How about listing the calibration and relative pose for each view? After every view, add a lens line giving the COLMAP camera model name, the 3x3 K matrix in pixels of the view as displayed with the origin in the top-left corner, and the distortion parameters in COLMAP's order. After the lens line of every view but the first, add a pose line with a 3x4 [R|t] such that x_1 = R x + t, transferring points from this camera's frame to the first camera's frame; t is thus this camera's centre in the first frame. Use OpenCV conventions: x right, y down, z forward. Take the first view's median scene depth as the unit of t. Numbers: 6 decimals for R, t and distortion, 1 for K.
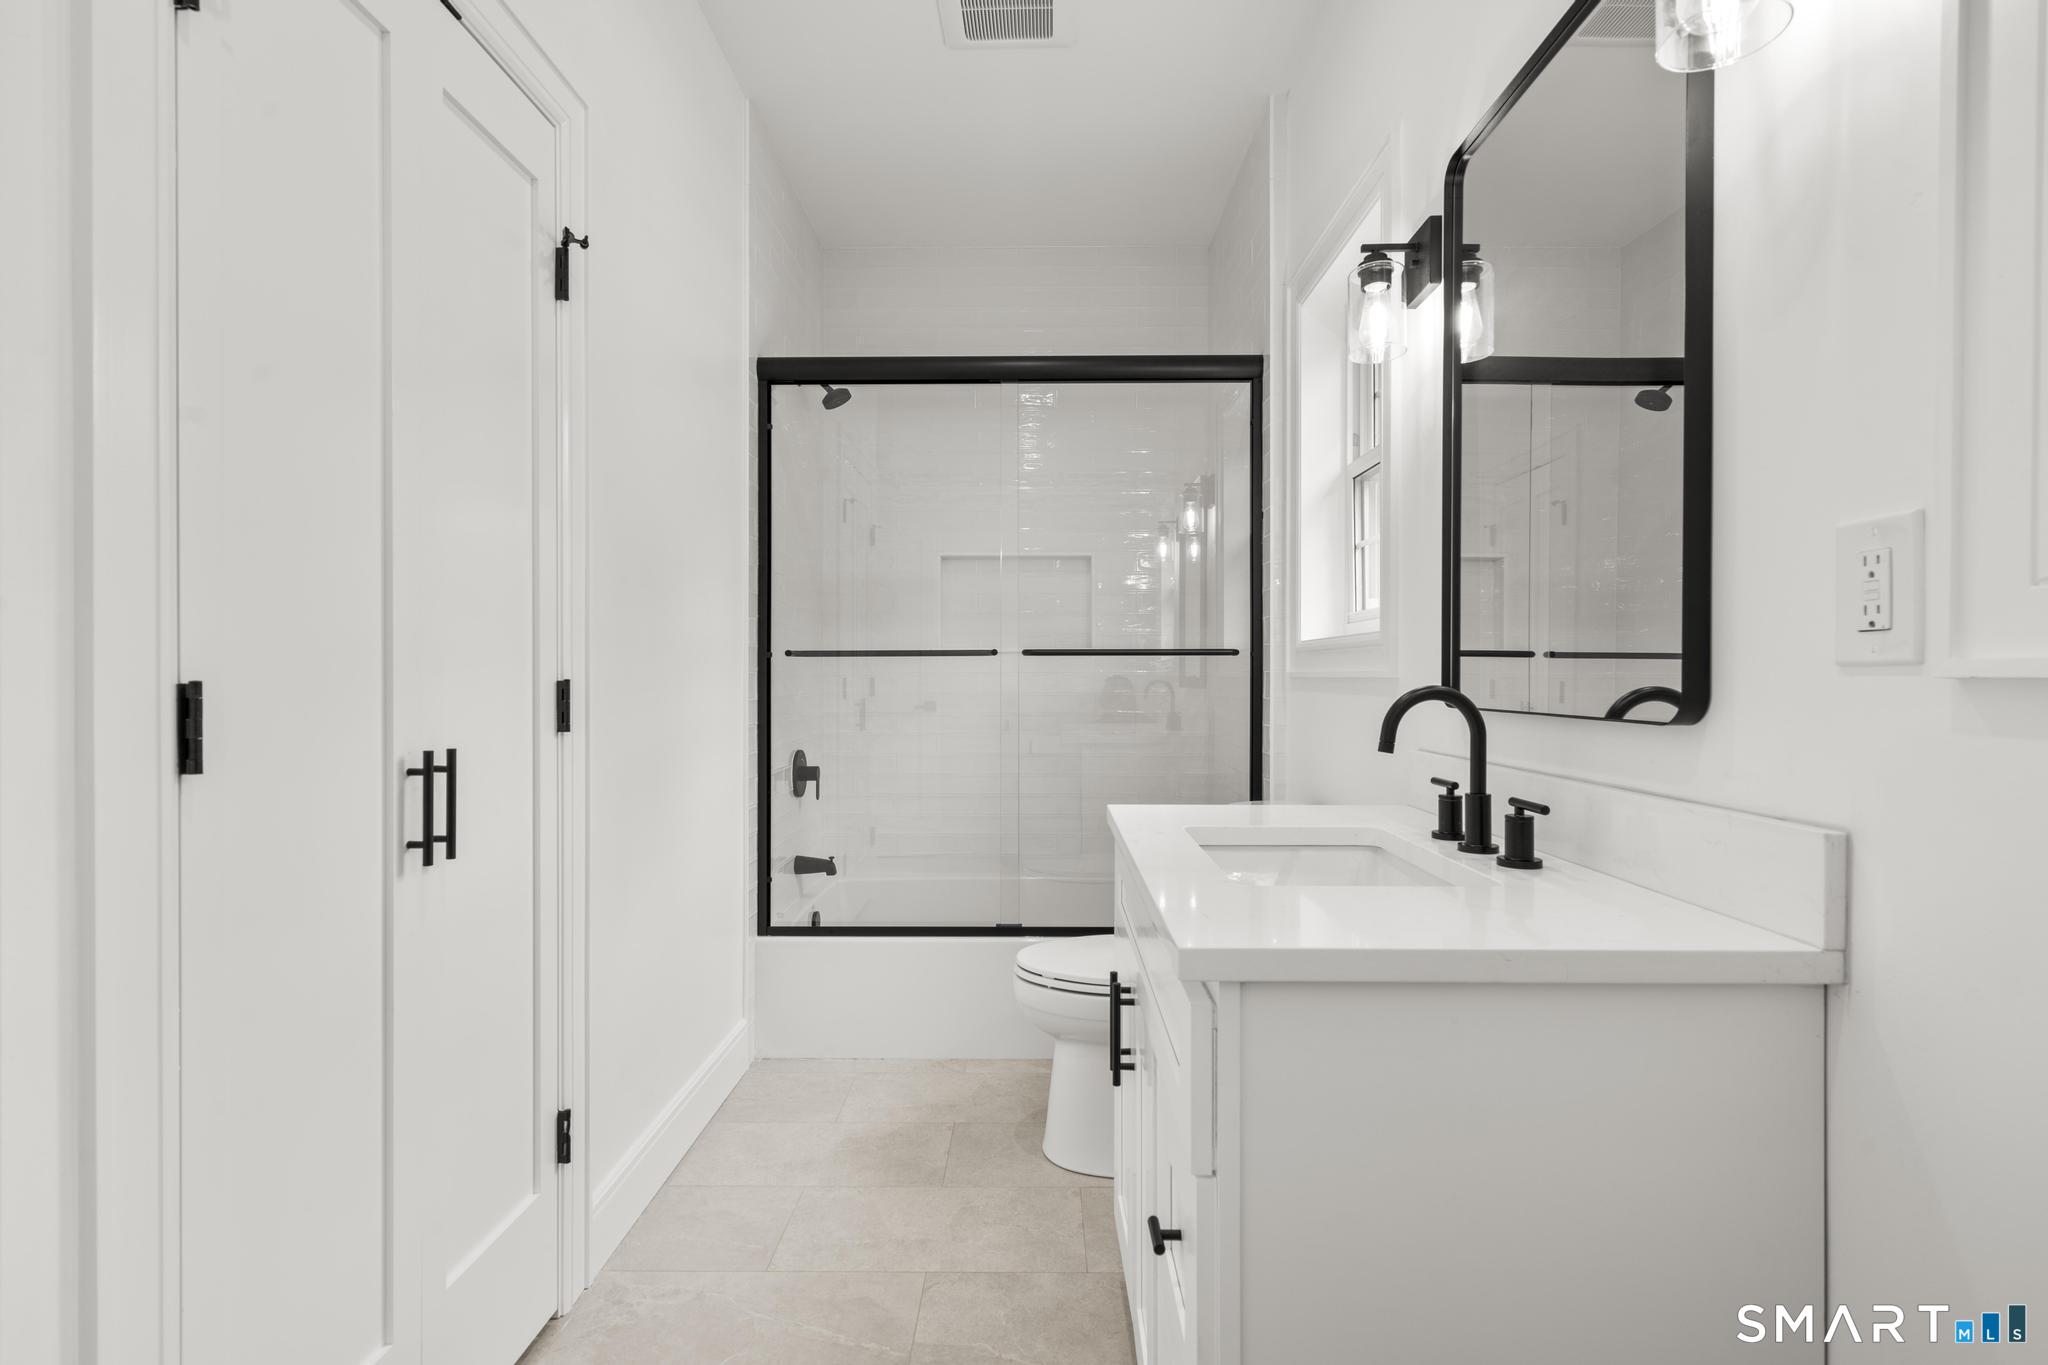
lens RADIAL K [[970.9, 0, 1027.5], [0, 970.9, 680.9], [0, 0, 1]] dist [0.010988, 0.000080]
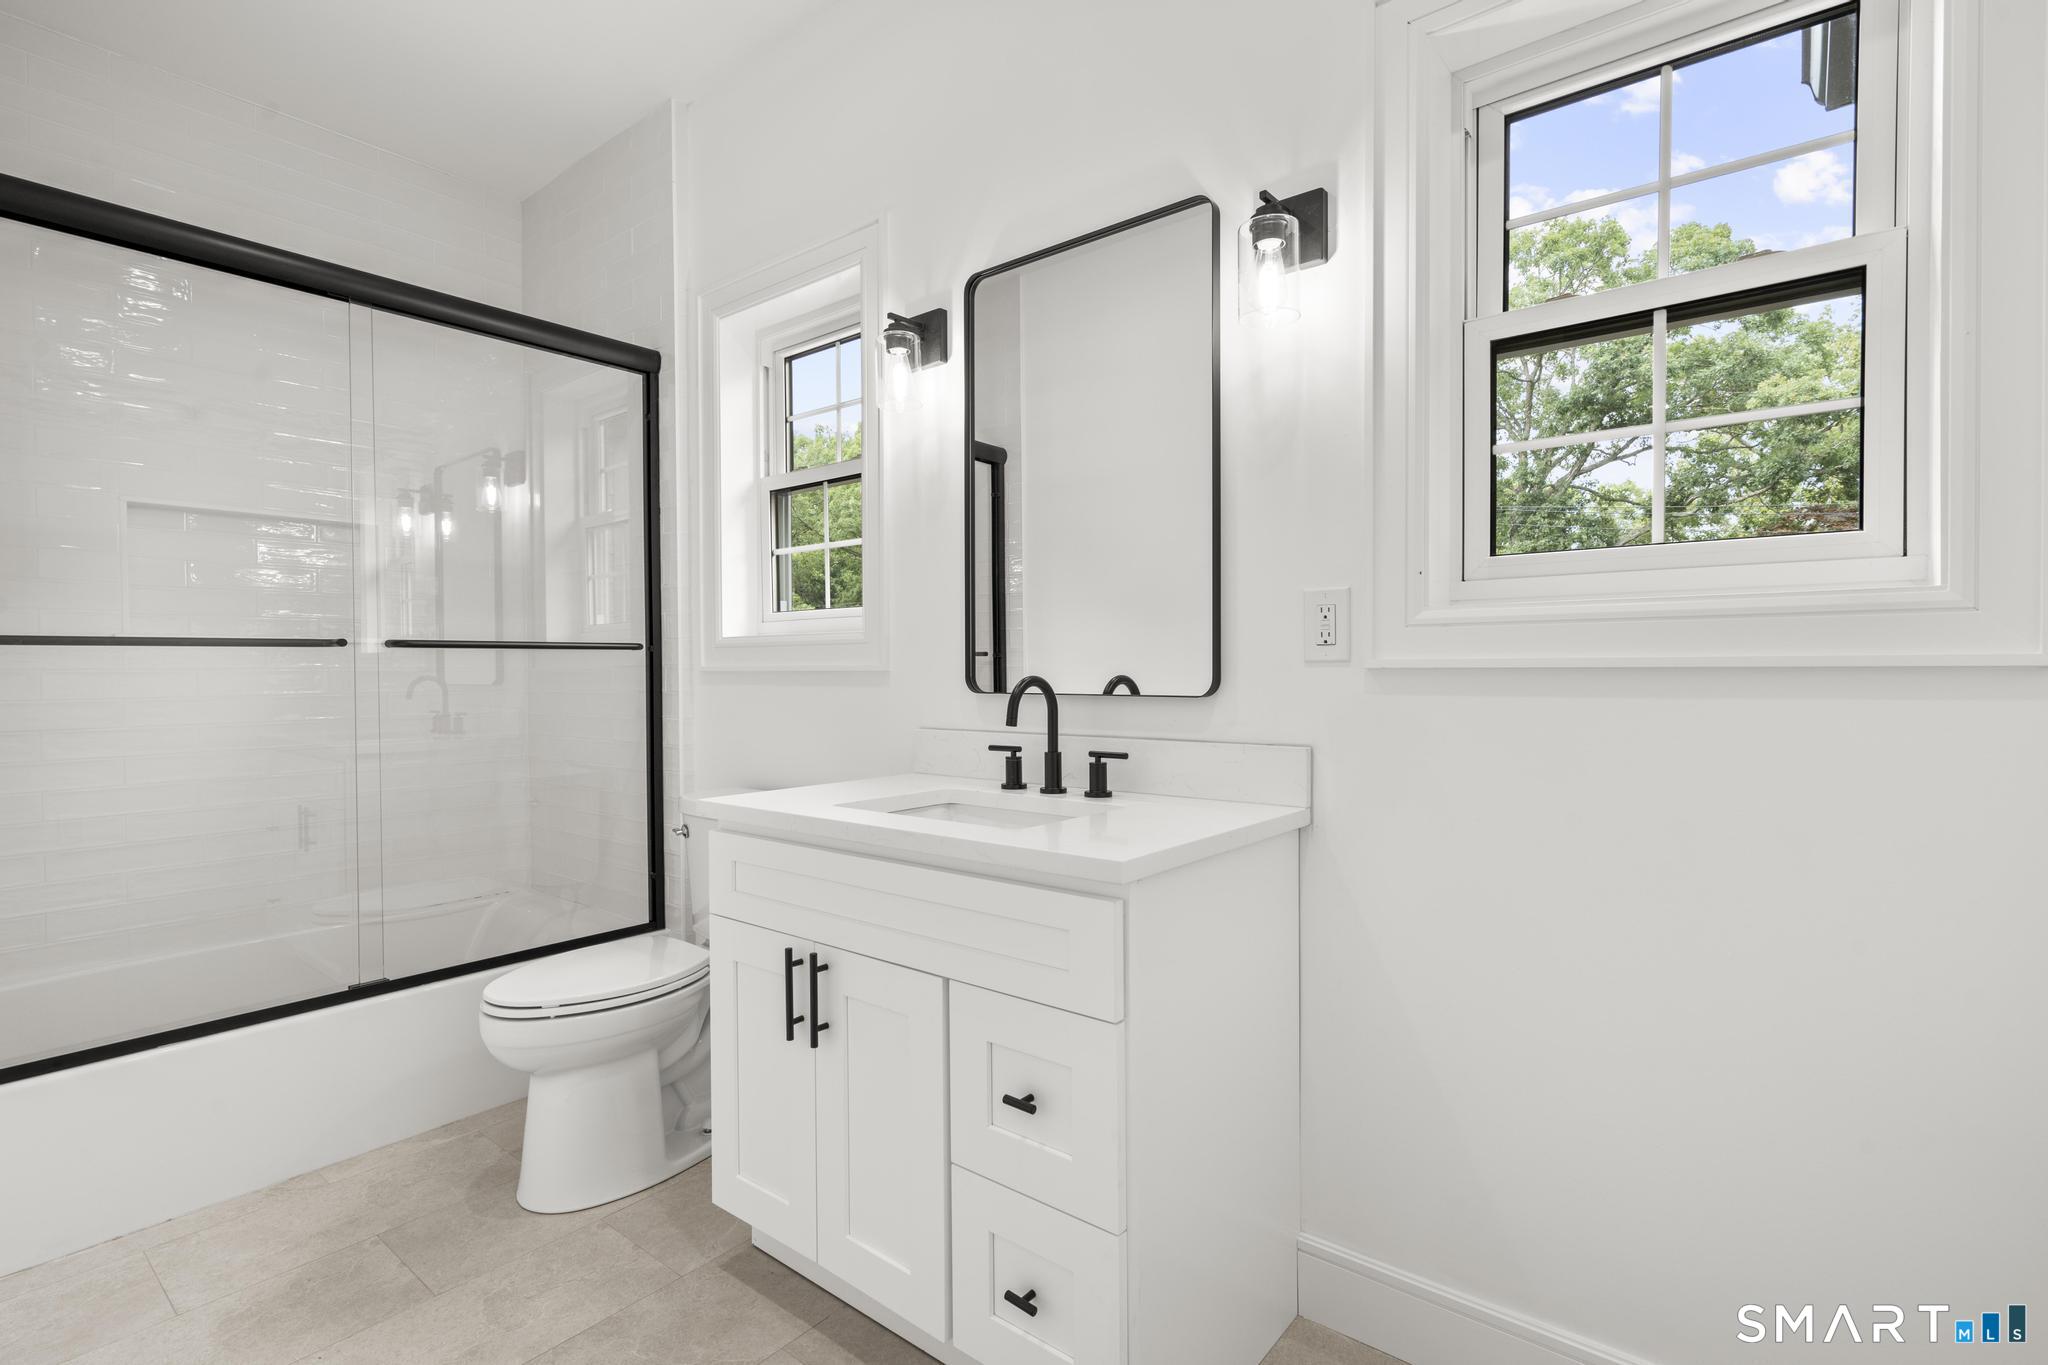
lens RADIAL K [[980.8, 0, 1022.8], [0, 980.8, 676.8], [0, 0, 1]] dist [0.021337, -0.000050]
pose [[0.625186, -0.011459, 0.780392, -0.433477], [0.009623, 0.999929, 0.006973, -0.002492], [-0.780417, 0.003150, 0.625252, 0.090427]]
